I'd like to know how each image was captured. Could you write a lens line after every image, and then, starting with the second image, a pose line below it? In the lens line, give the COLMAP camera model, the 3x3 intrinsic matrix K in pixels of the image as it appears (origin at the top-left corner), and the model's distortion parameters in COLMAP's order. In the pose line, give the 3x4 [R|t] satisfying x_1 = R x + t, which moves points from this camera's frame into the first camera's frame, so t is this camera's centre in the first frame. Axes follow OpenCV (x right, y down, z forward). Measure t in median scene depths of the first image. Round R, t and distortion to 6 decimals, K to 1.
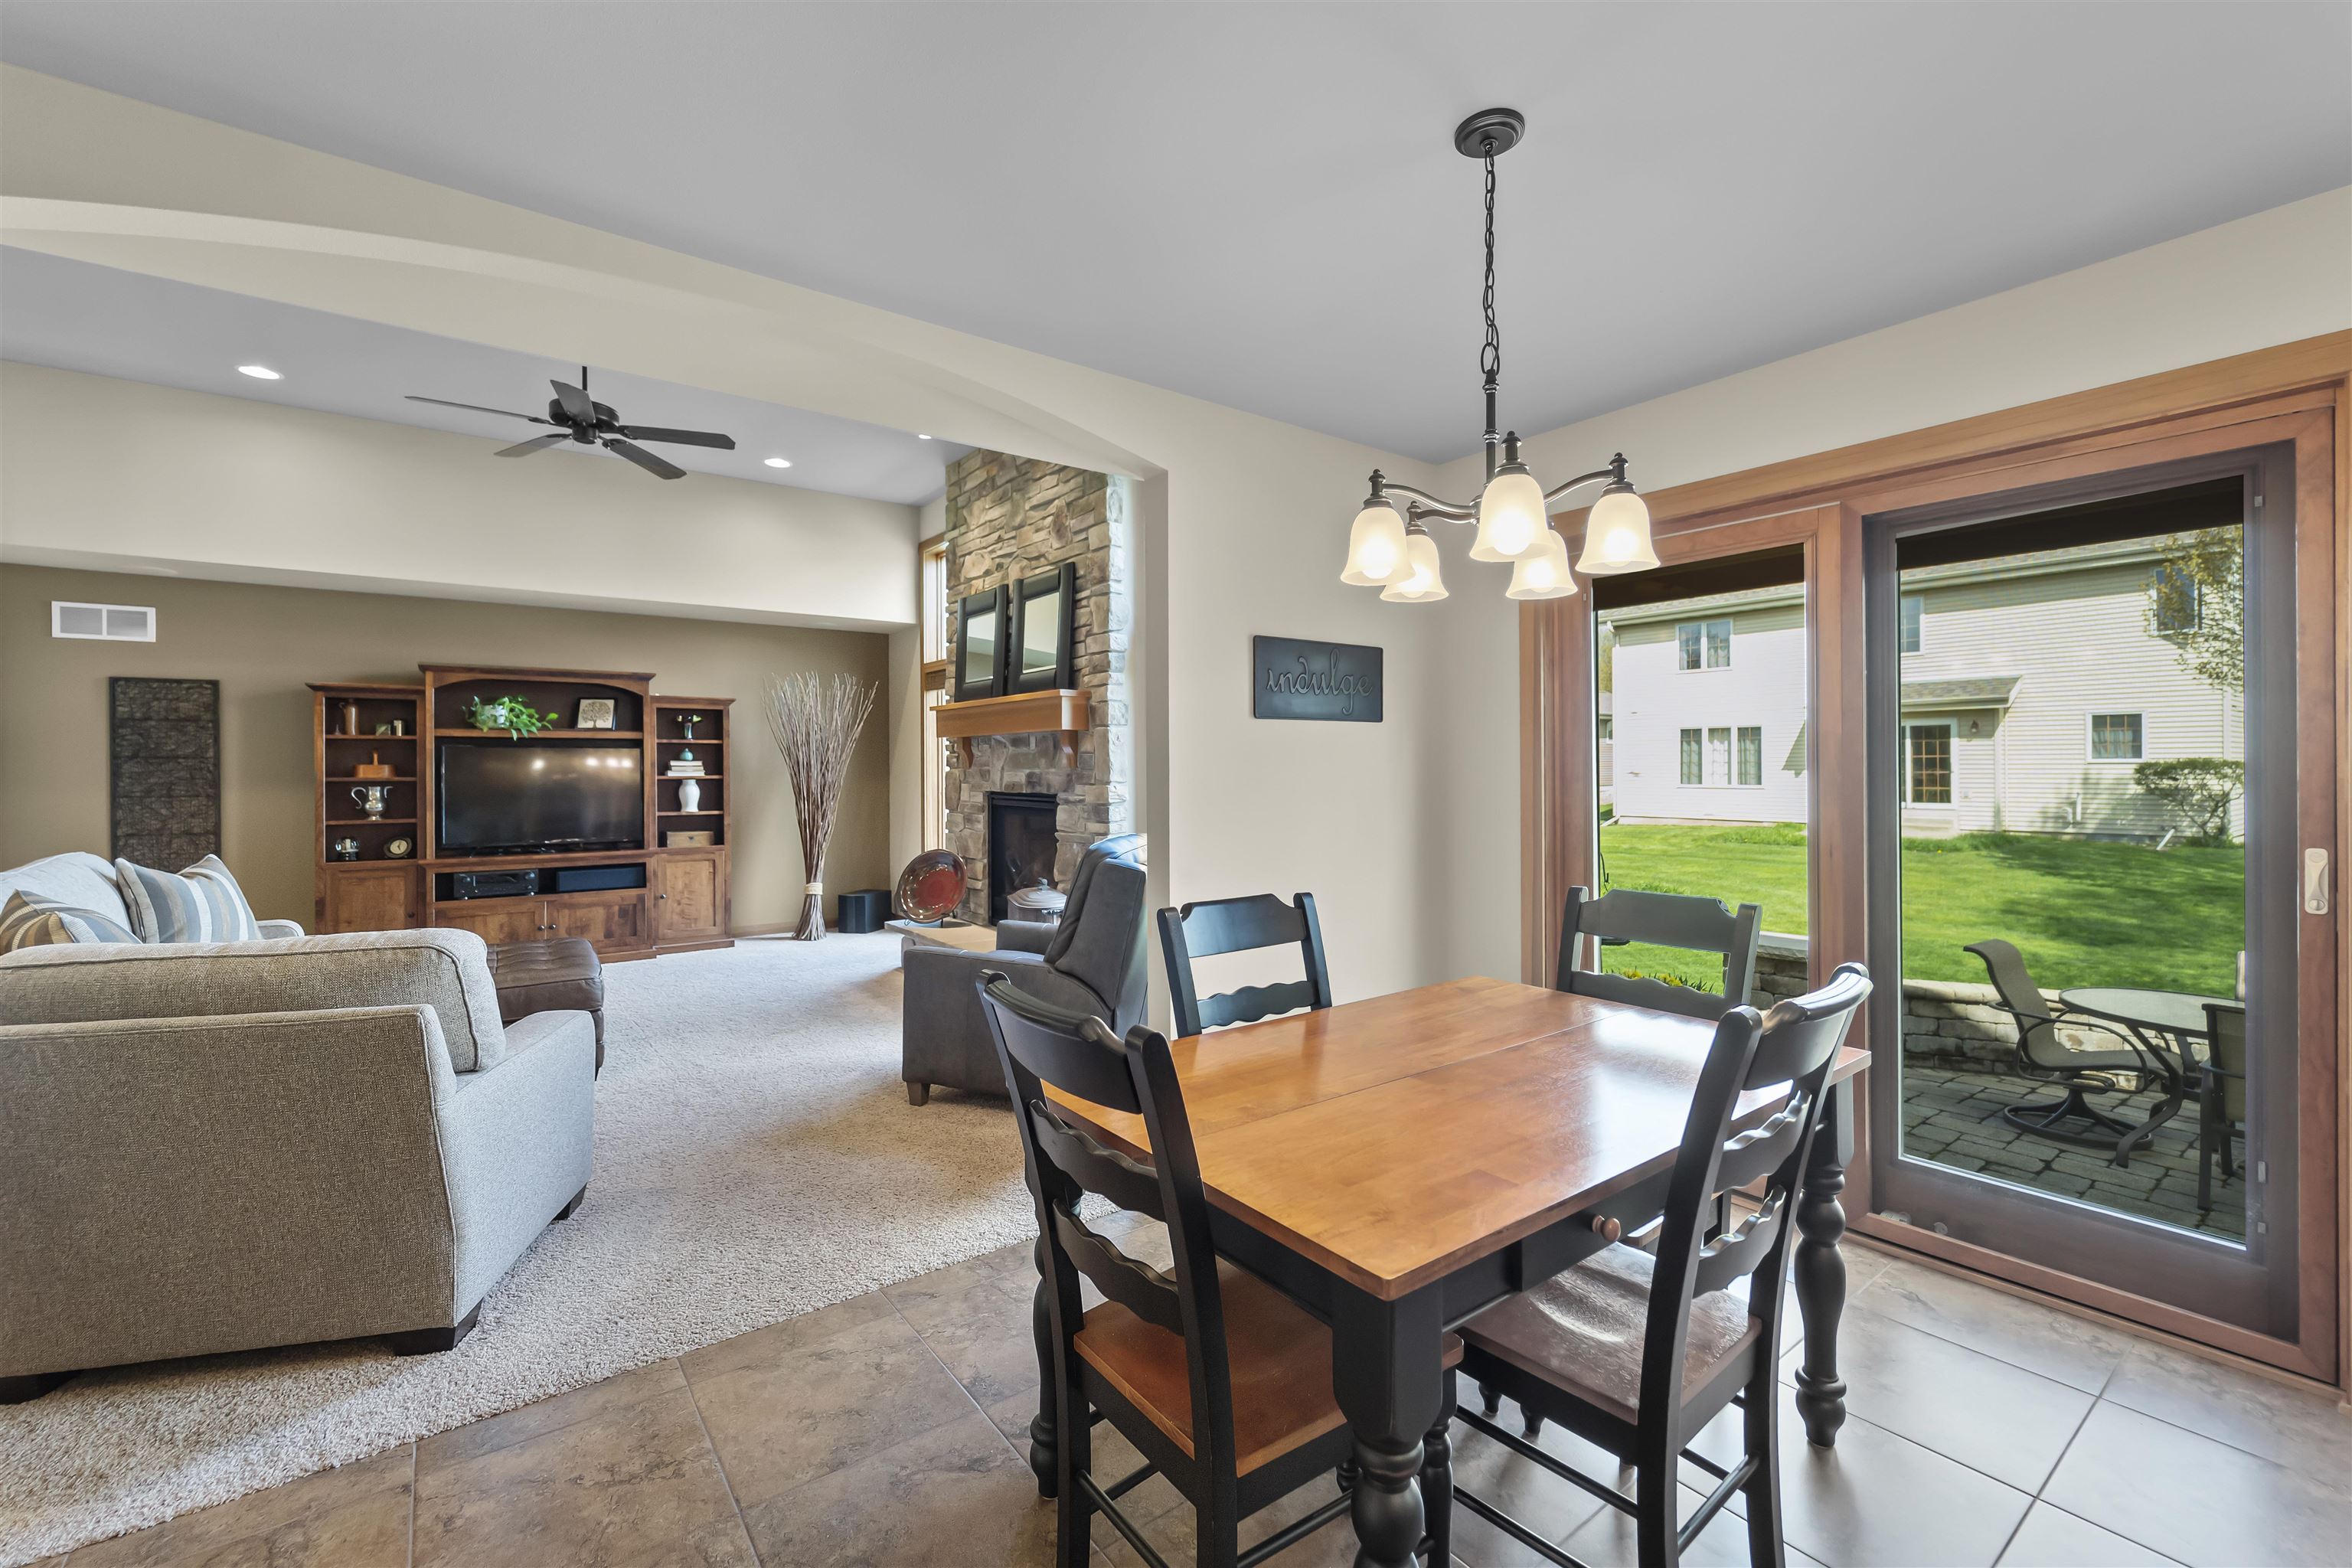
lens RADIAL K [[976.2, 0, 1184.7], [0, 976.2, 777.0], [0, 0, 1]] dist [-0.000125, -0.001640]
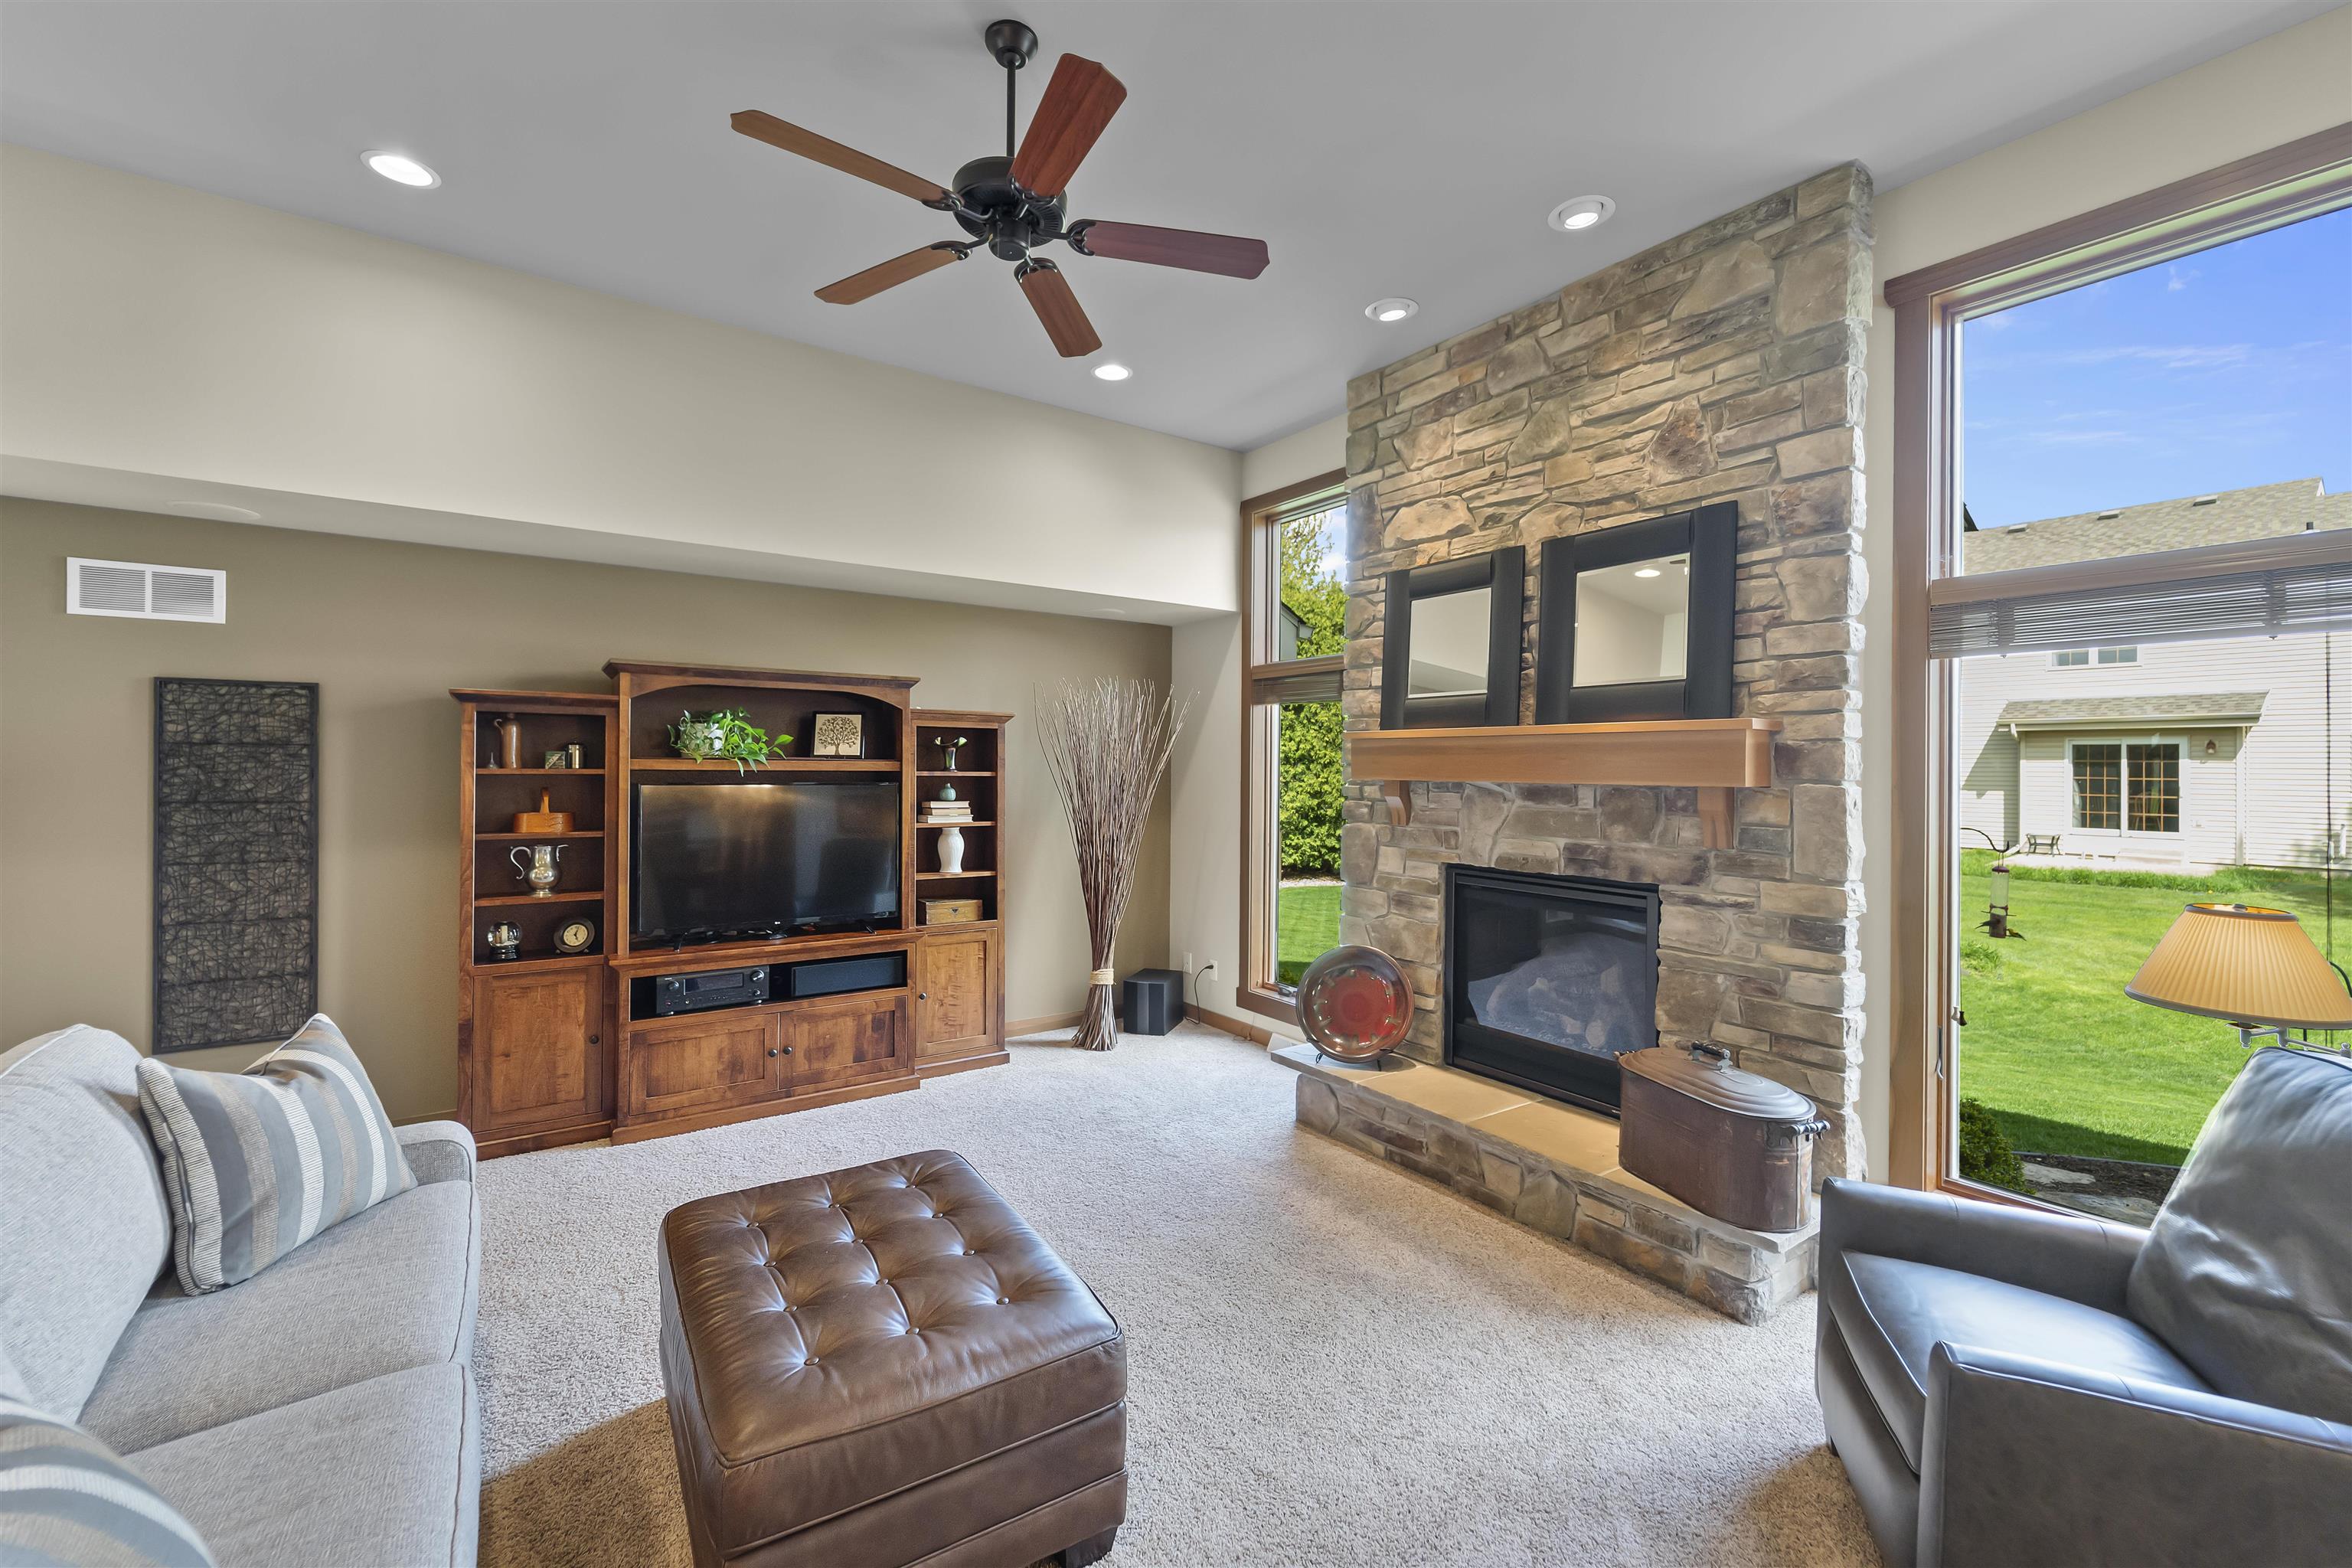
lens RADIAL K [[976.2, 0, 1195.8], [0, 976.2, 777.8], [0, 0, 1]] dist [-0.000125, -0.001640]
pose [[0.999467, 0.013141, -0.029867, -0.364041], [-0.013195, 0.999912, -0.001613, -0.040800], [0.029843, 0.002007, 0.999553, 0.346200]]
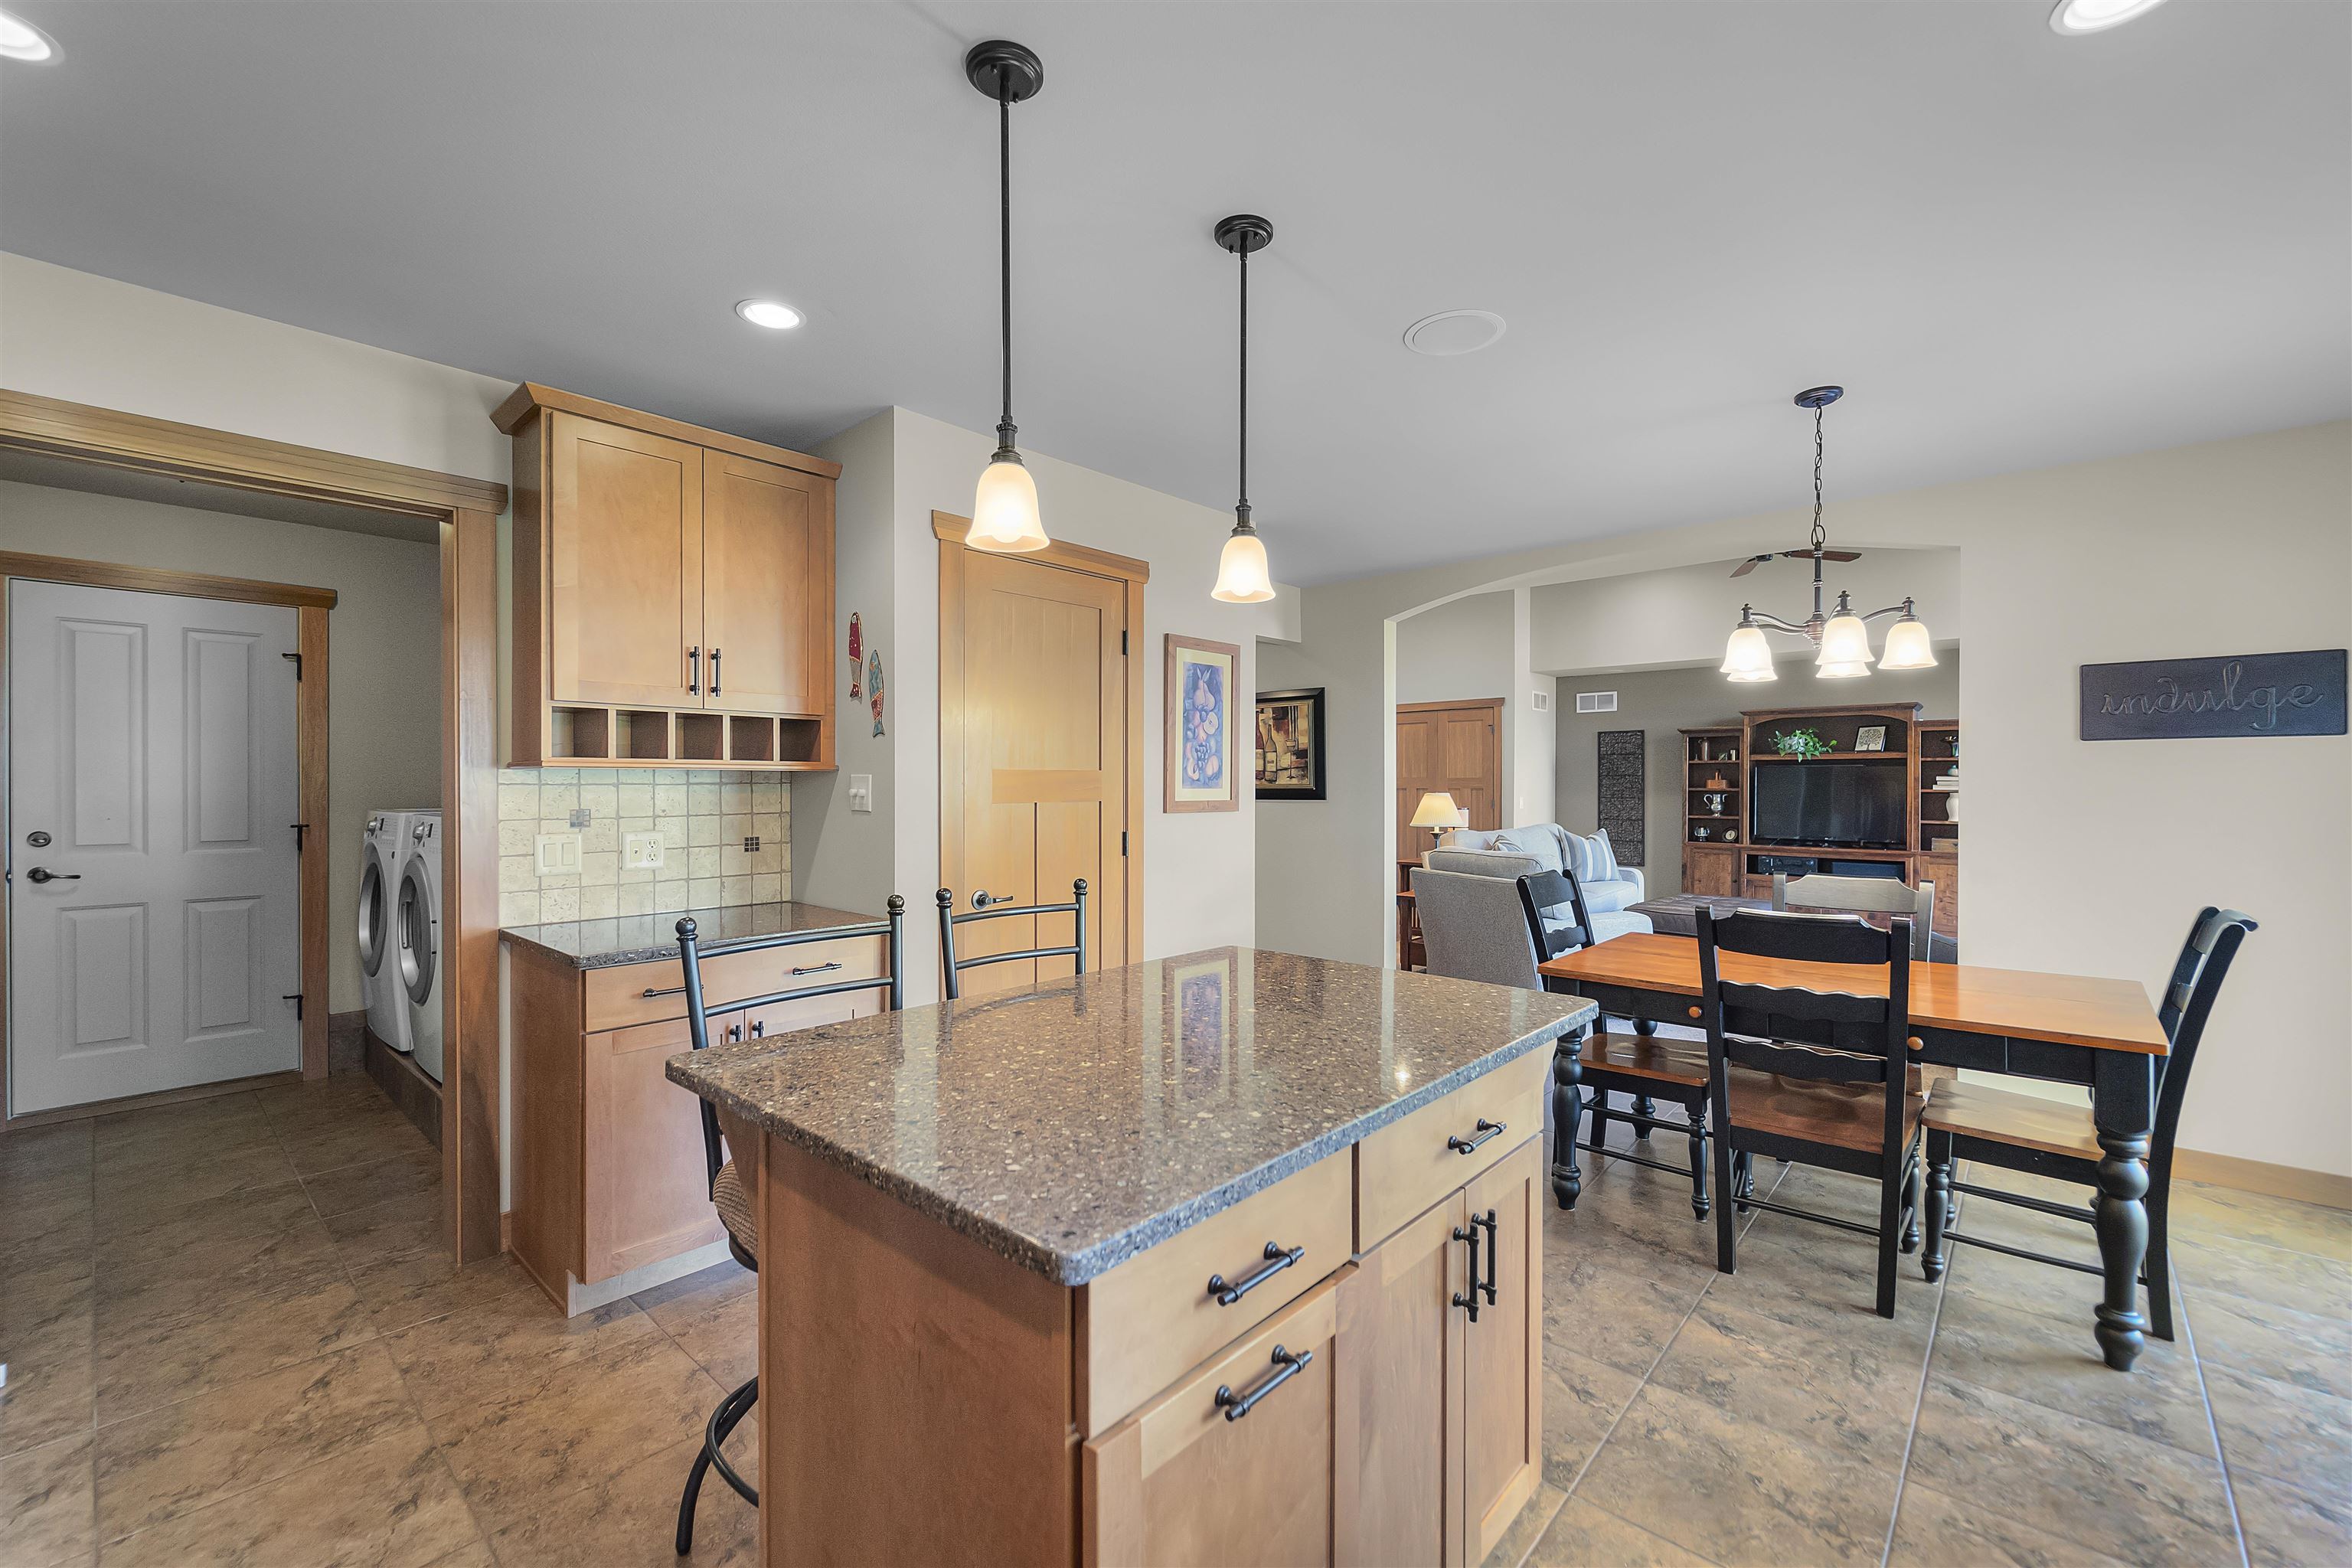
lens RADIAL K [[976.2, 0, 1191.4], [0, 976.2, 776.1], [0, 0, 1]] dist [-0.000125, -0.001640]
pose [[0.206509, 0.000558, -0.978445, 0.489145], [-0.006574, 0.999978, -0.000818, -0.011685], [0.978423, 0.006602, 0.206508, -0.118279]]
